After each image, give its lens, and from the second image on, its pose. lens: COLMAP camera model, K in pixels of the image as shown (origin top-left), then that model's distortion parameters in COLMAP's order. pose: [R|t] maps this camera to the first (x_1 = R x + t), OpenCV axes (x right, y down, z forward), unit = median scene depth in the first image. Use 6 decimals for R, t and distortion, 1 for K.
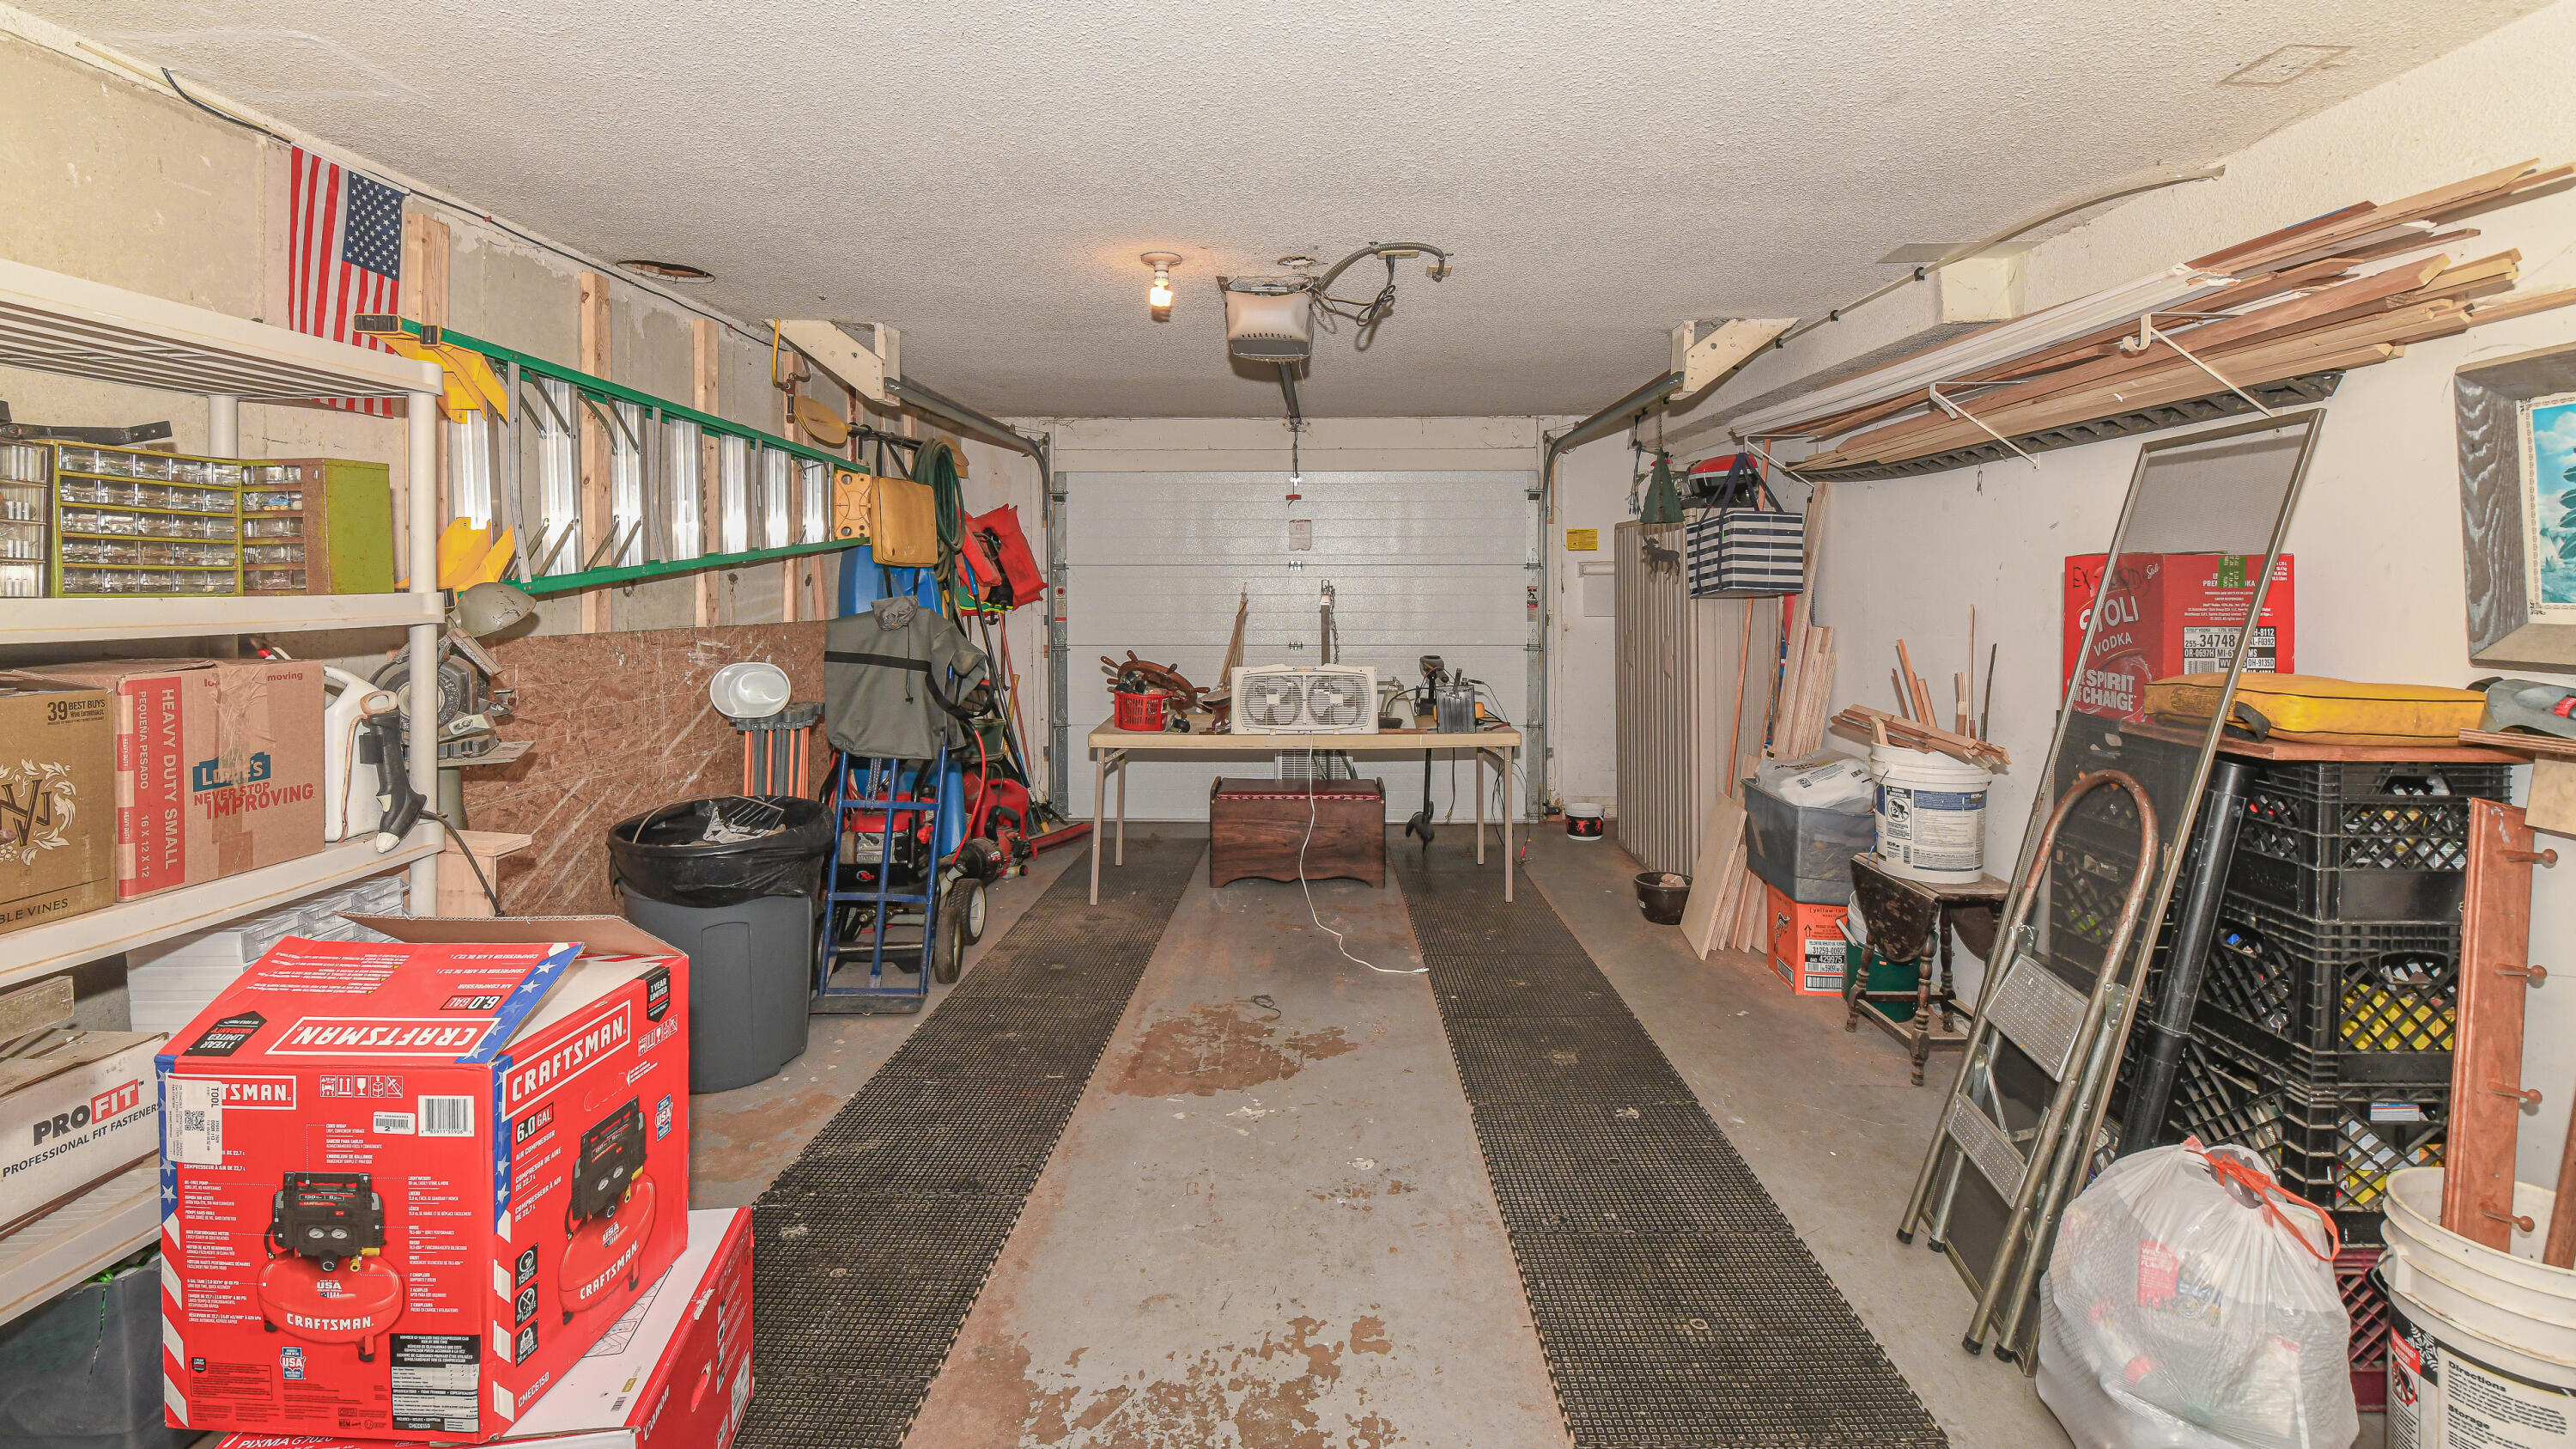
lens RADIAL K [[1170.0, 0, 1361.2], [0, 1170.0, 612.9], [0, 0, 1]] dist [-0.004937, -0.001343]
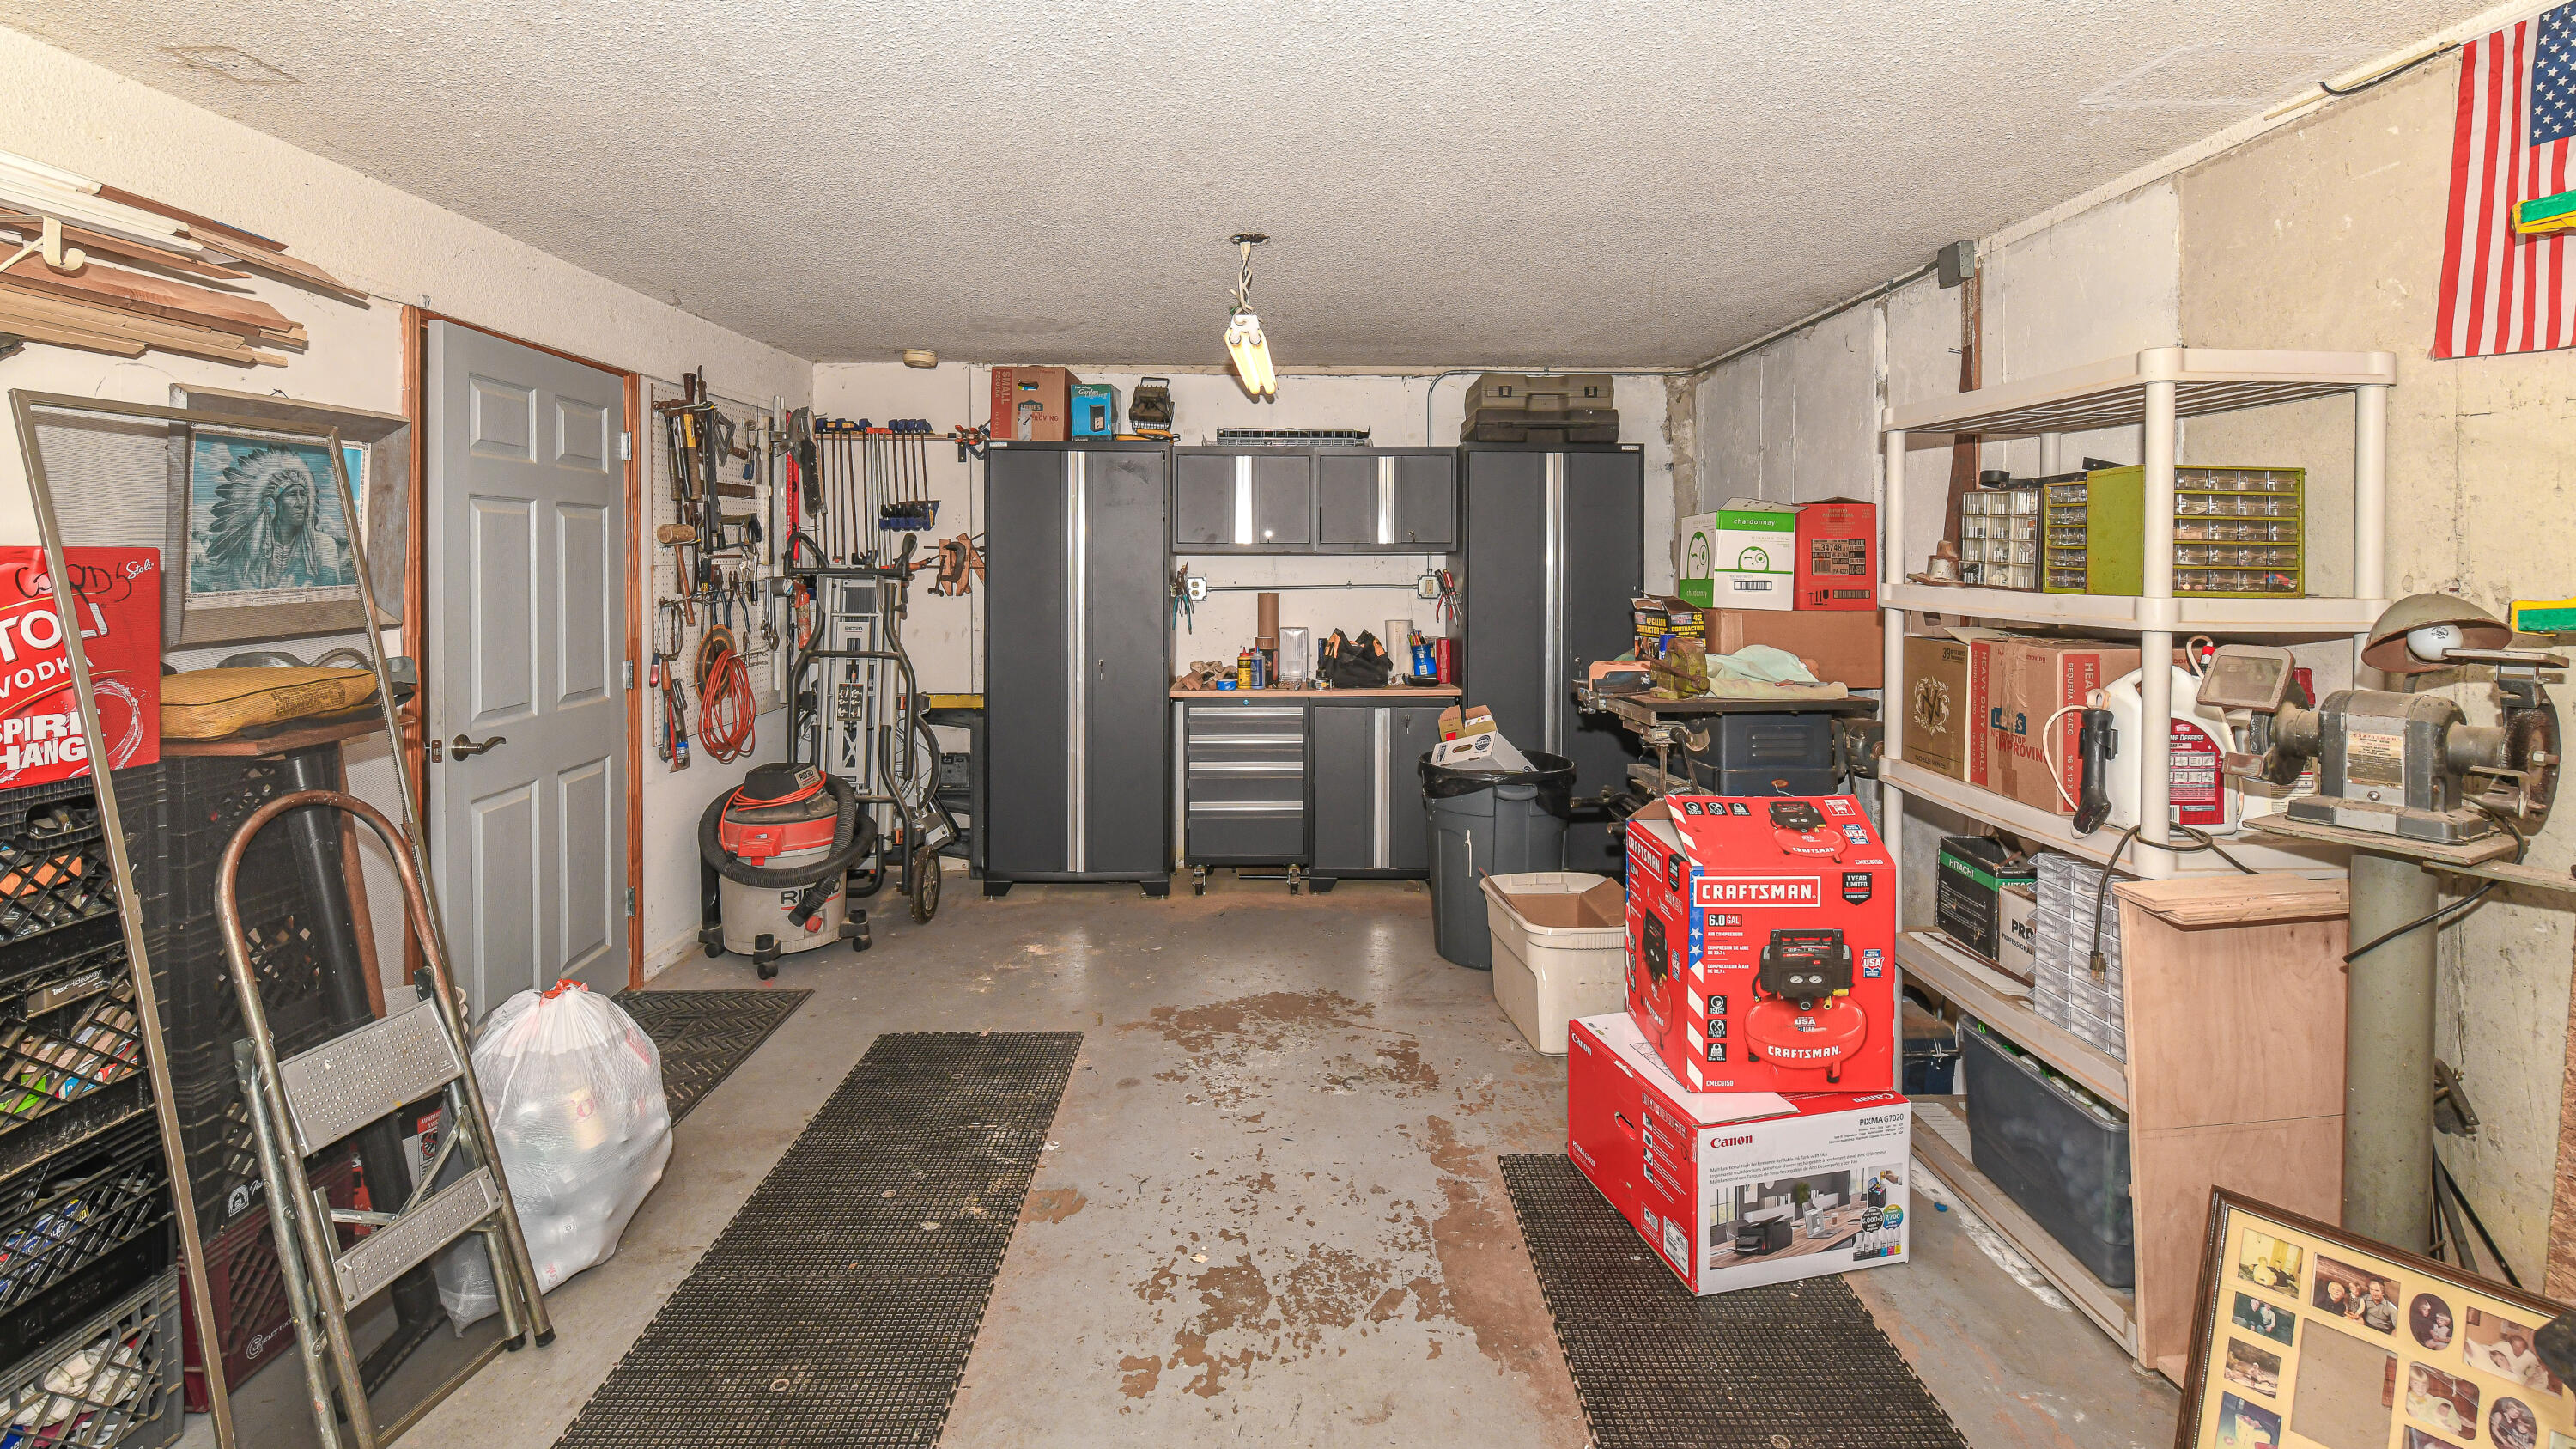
lens RADIAL K [[1170.0, 0, 1265.3], [0, 1170.0, 569.7], [0, 0, 1]] dist [-0.004937, -0.001343]
pose [[-0.999455, -0.002924, 0.032875, -0.138491], [-0.001564, 0.999145, 0.041310, -0.083383], [-0.032967, 0.041236, -0.998605, 2.129807]]
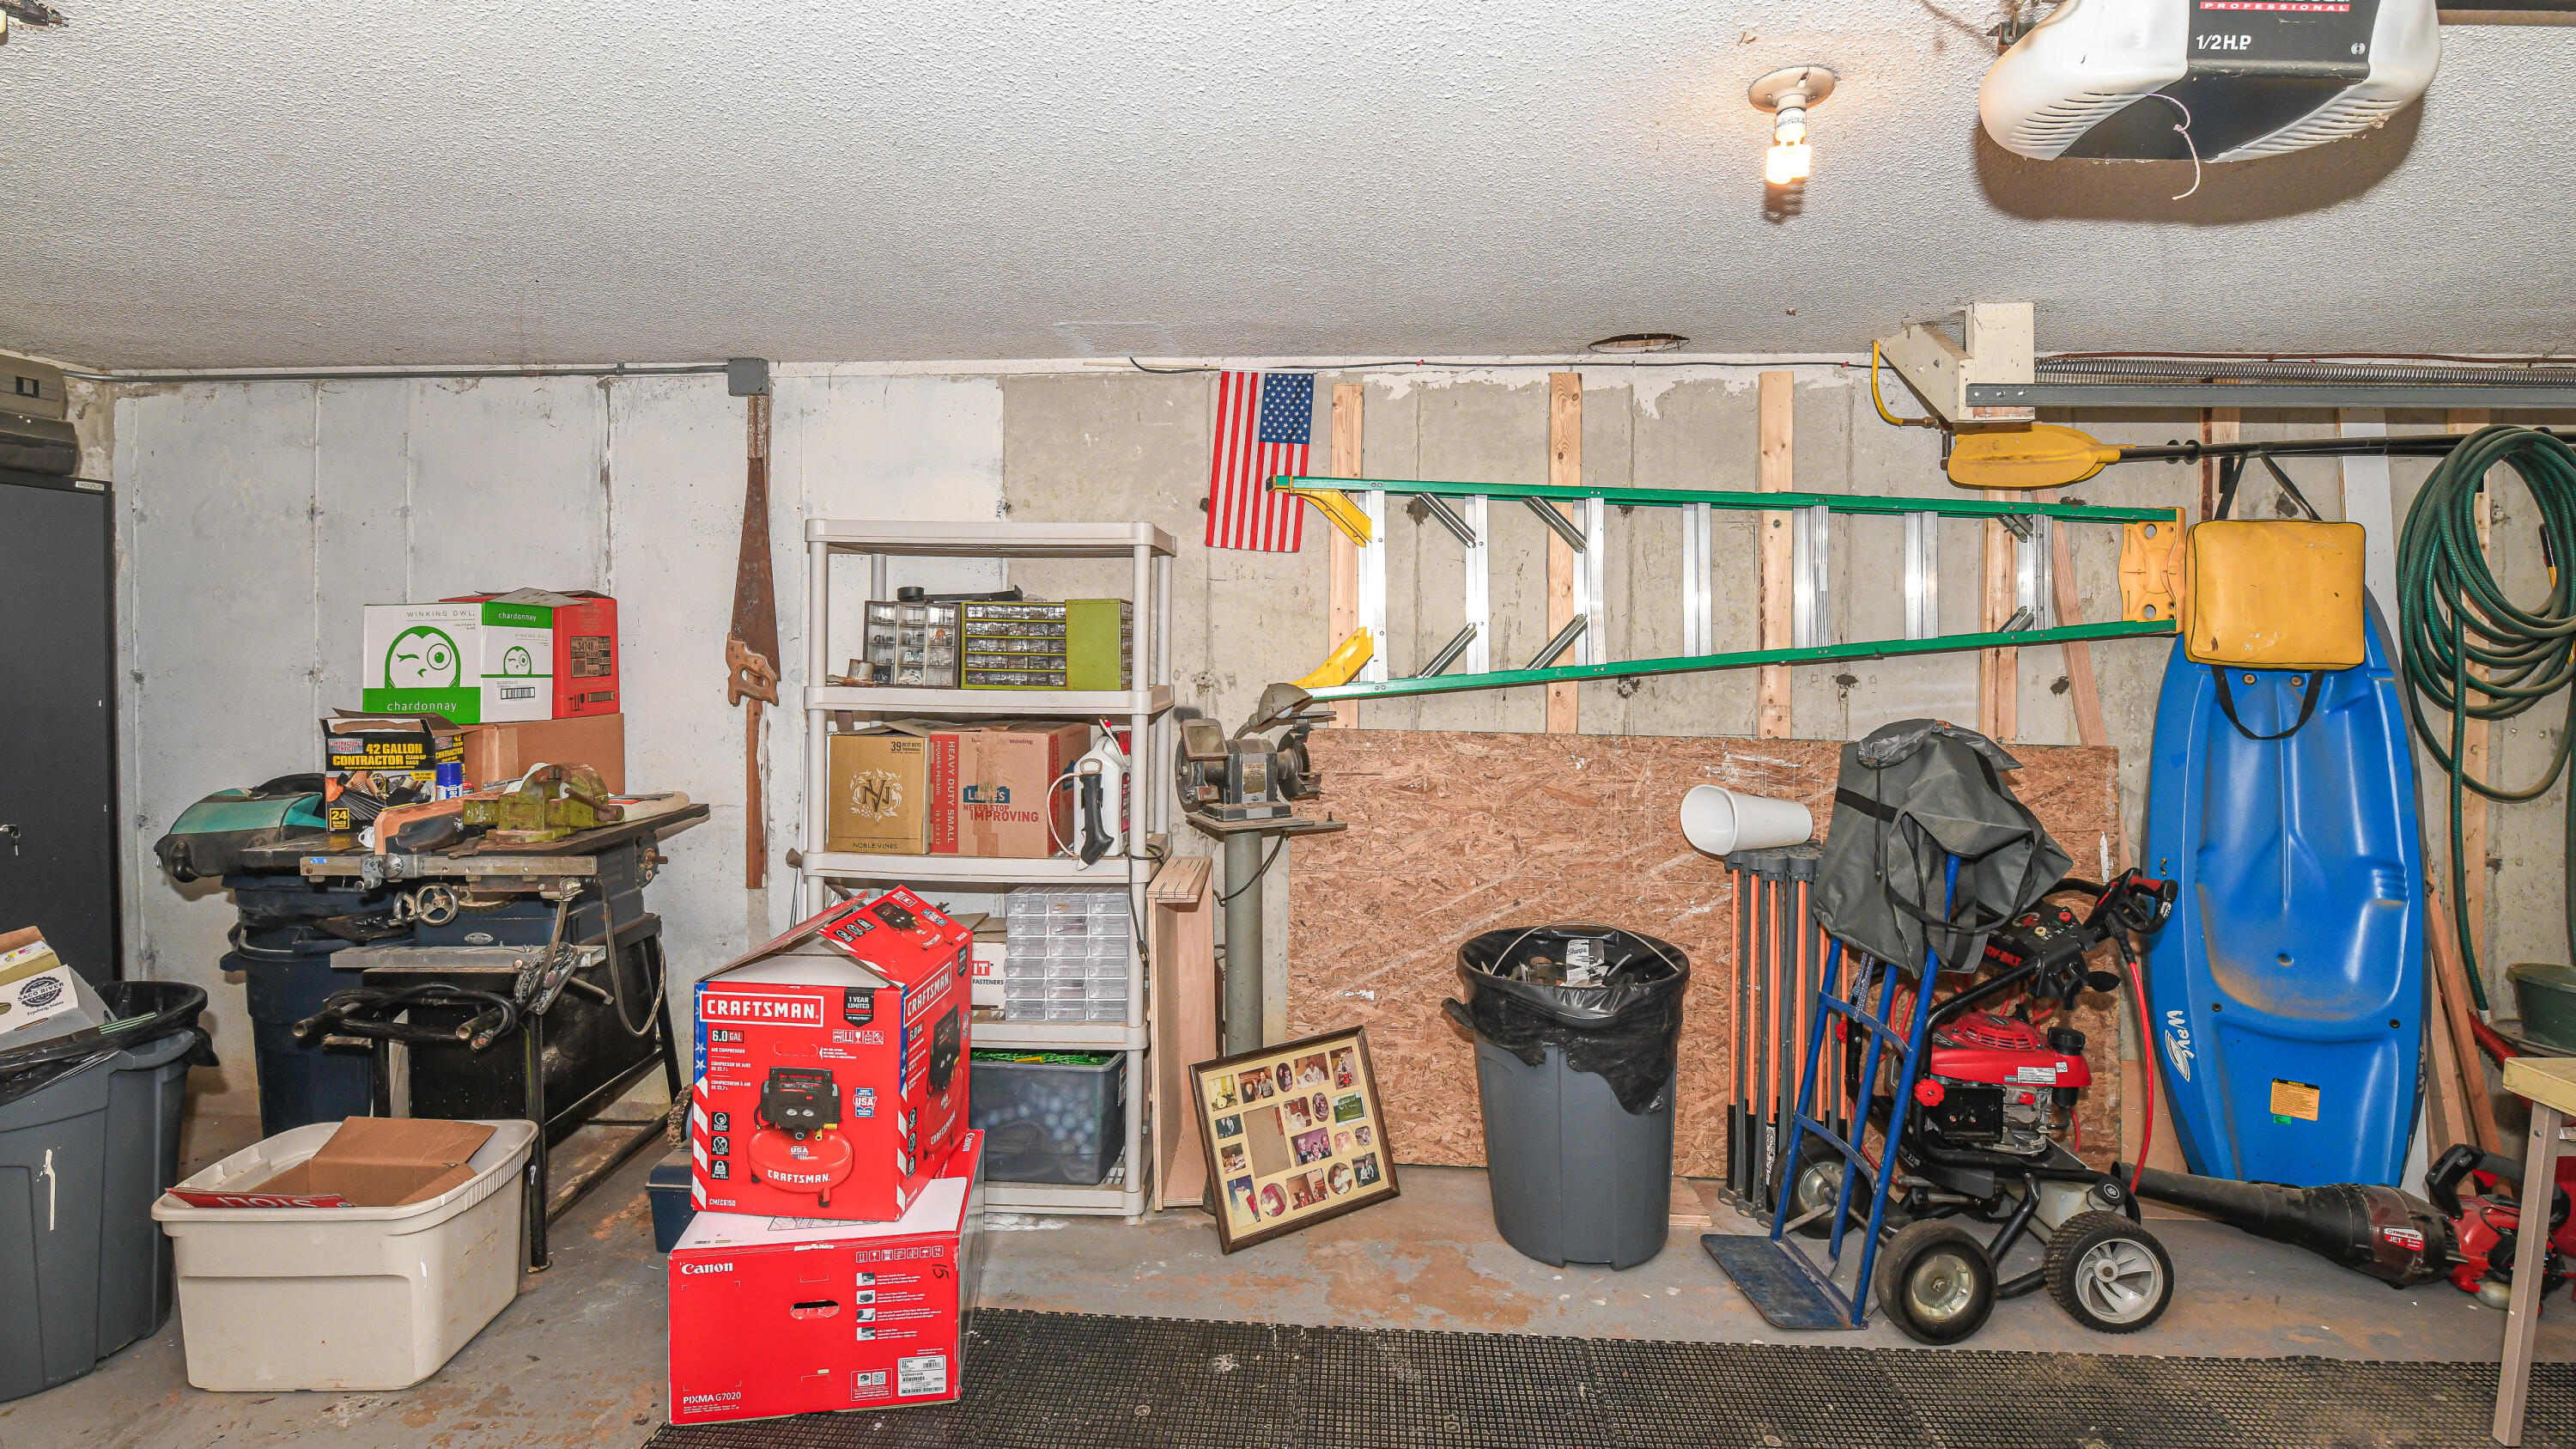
lens RADIAL K [[1170.0, 0, 1267.8], [0, 1170.0, 657.2], [0, 0, 1]] dist [-0.004937, -0.001343]
pose [[-0.089263, 0.019335, -0.995820, 0.587801], [-0.036206, 0.999088, 0.022644, -0.100931], [0.995350, 0.038076, -0.088481, 1.383486]]
